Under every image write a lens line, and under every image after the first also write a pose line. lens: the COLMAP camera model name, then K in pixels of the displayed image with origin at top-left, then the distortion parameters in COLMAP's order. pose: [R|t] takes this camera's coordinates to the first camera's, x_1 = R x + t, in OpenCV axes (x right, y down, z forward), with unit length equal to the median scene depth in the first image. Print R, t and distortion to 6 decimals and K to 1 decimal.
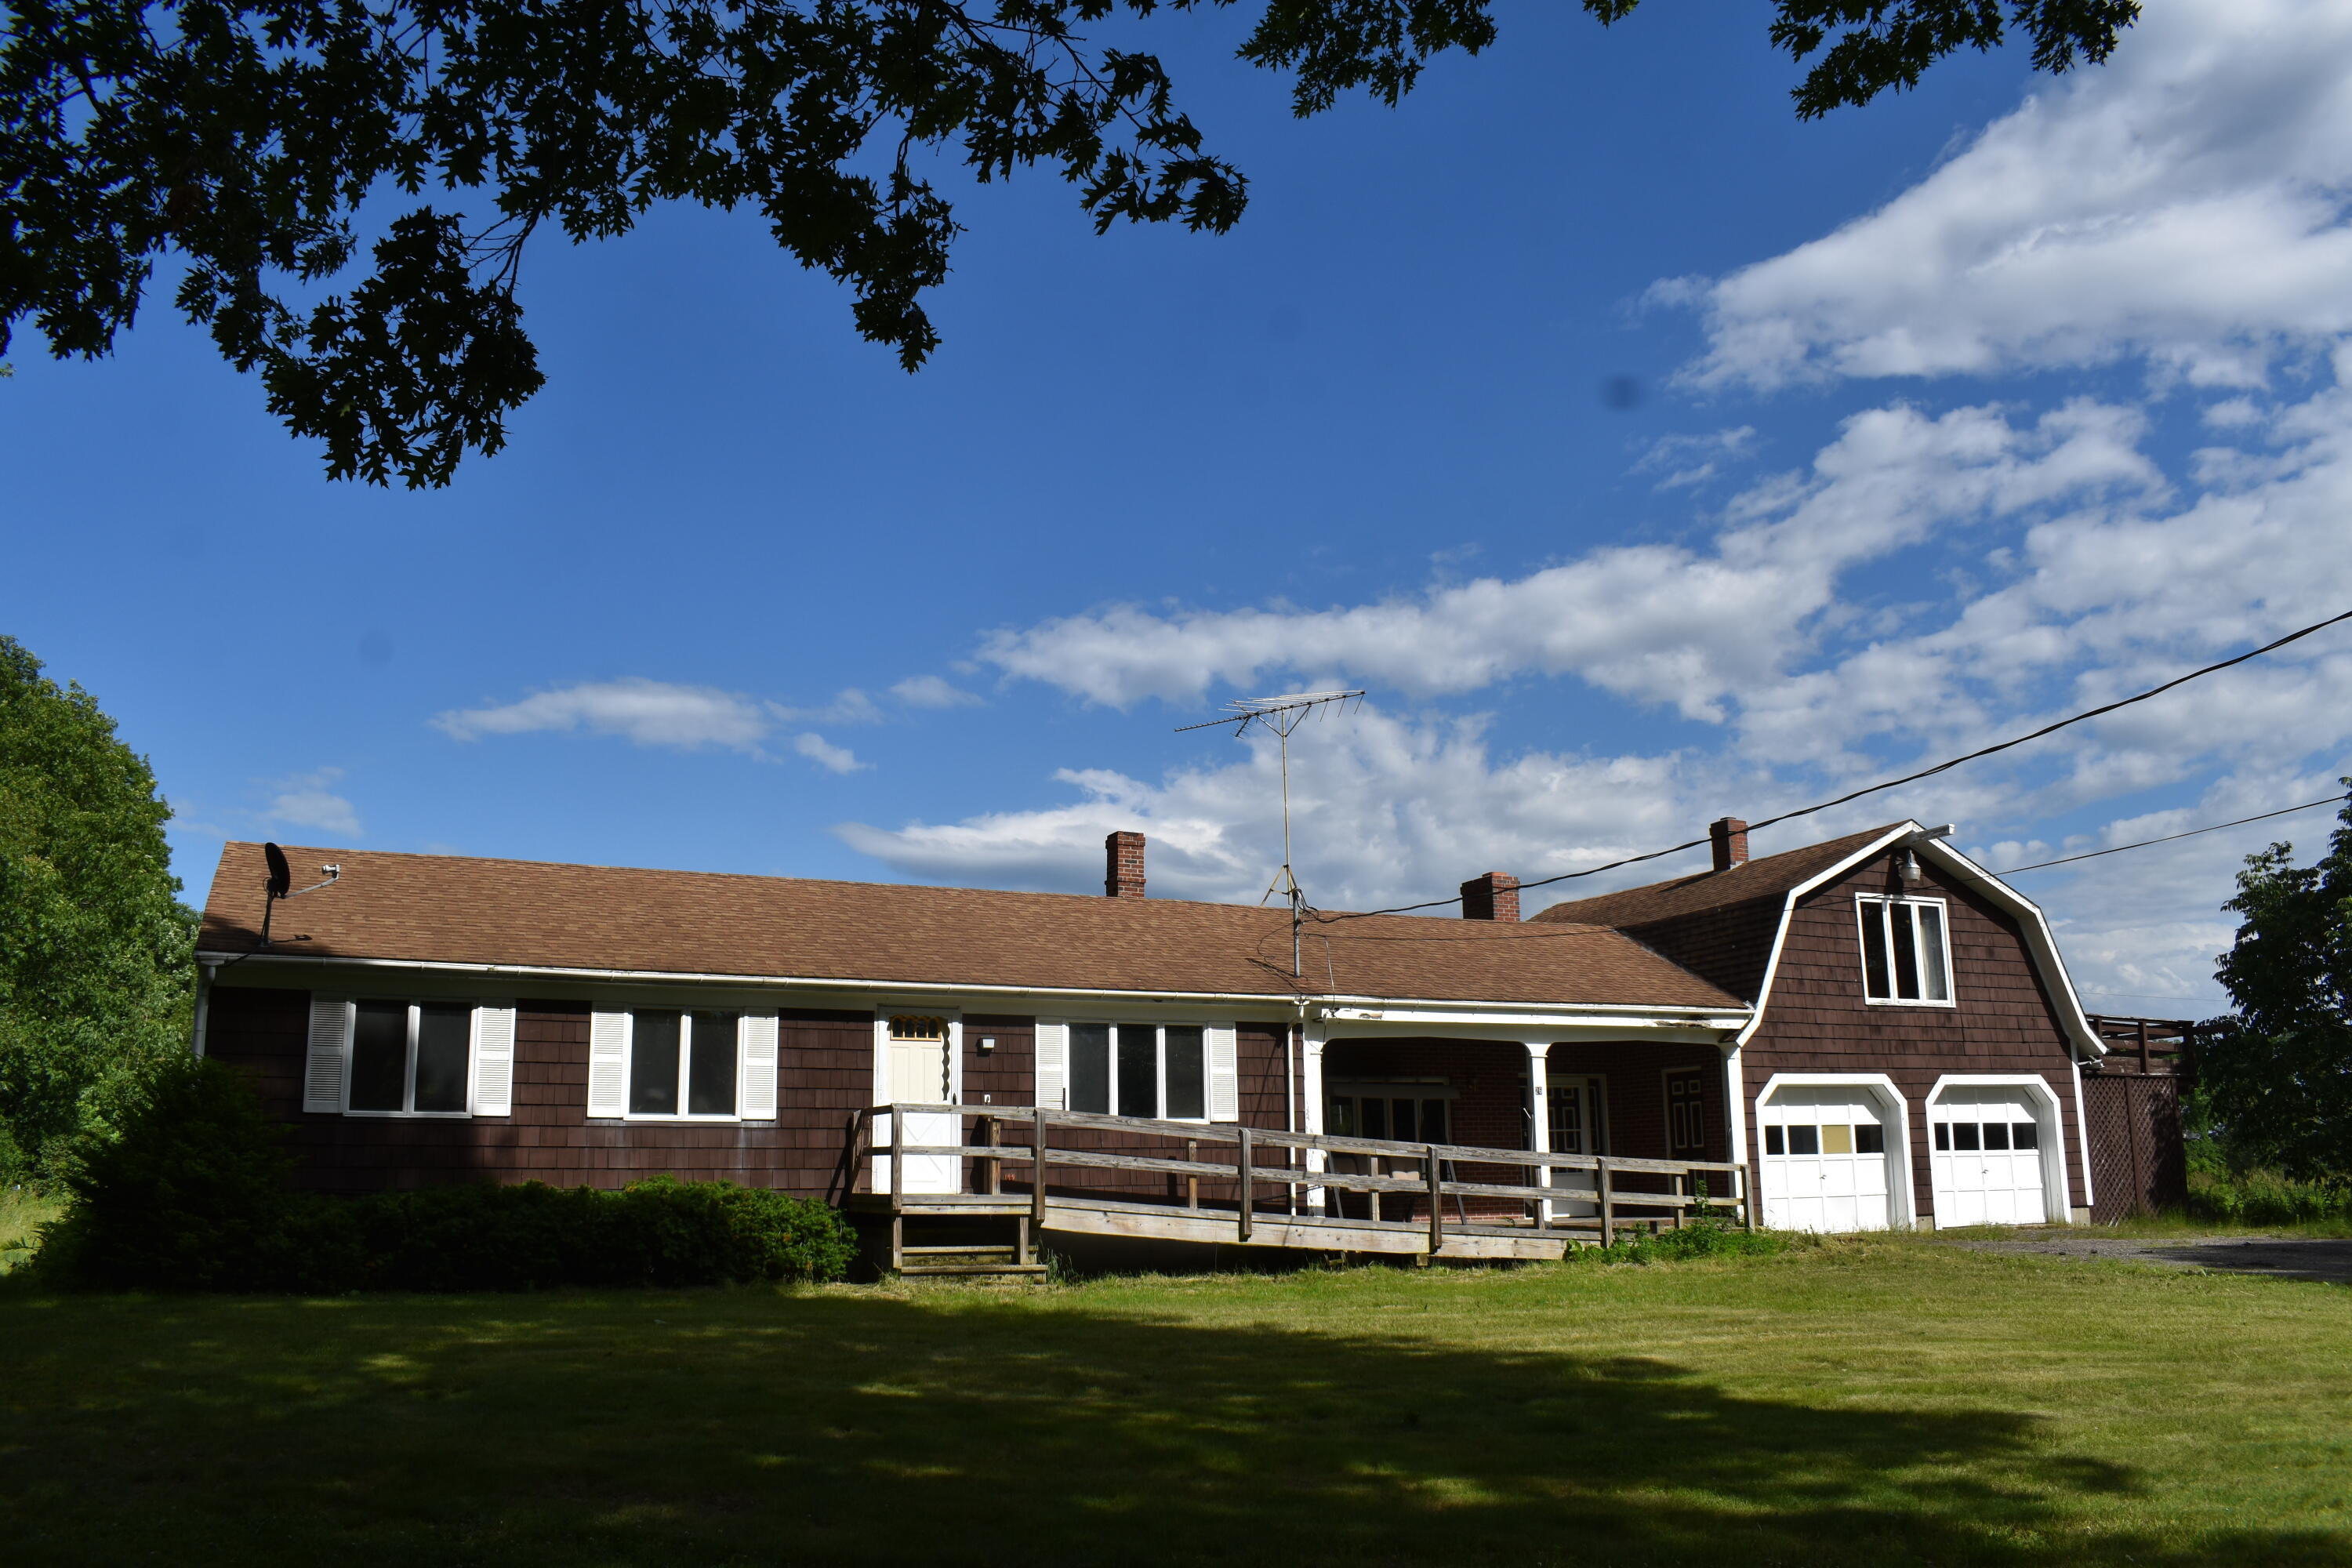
lens RADIAL K [[1809.4, 0, 1176.0], [0, 1809.4, 784.0], [0, 0, 1]] dist [-0.005619, 0.143722]
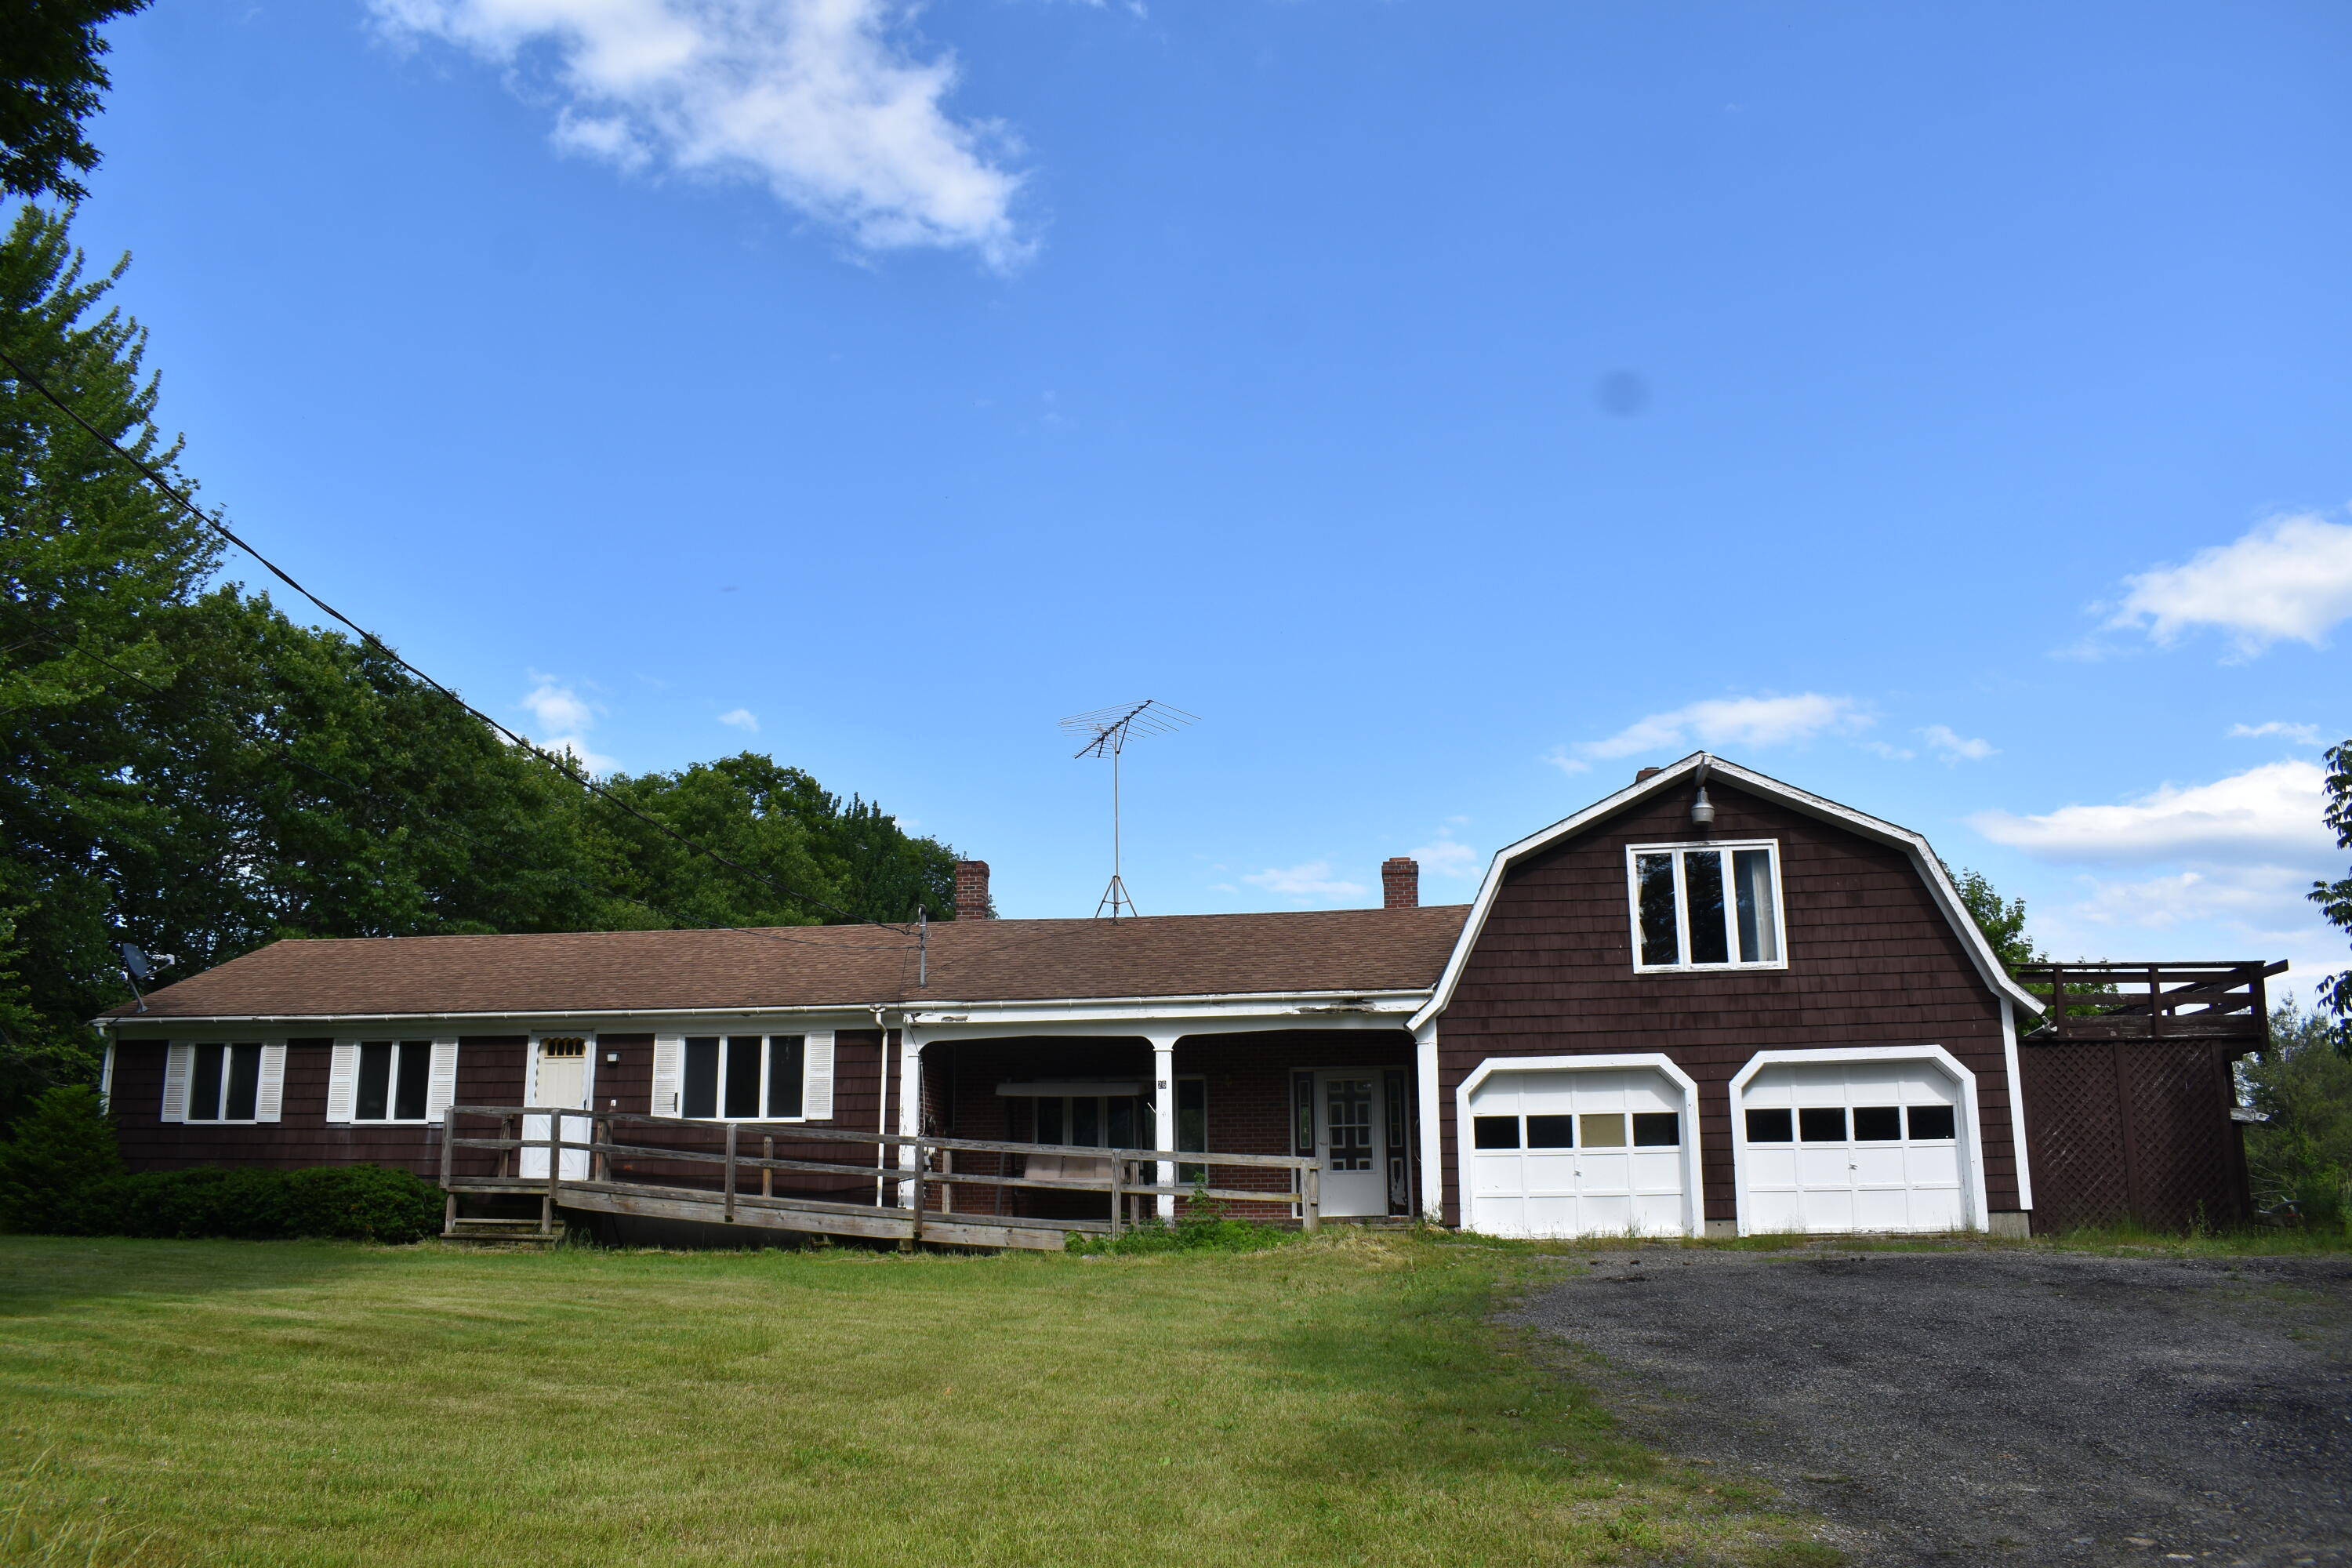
lens RADIAL K [[1843.2, 0, 1176.0], [0, 1843.2, 784.0], [0, 0, 1]] dist [-0.005907, 0.069857]
pose [[0.803082, -0.122048, -0.583236, 0.812664], [0.116752, 0.992056, -0.046836, 0.053603], [0.584319, -0.030481, 0.810952, 0.187287]]
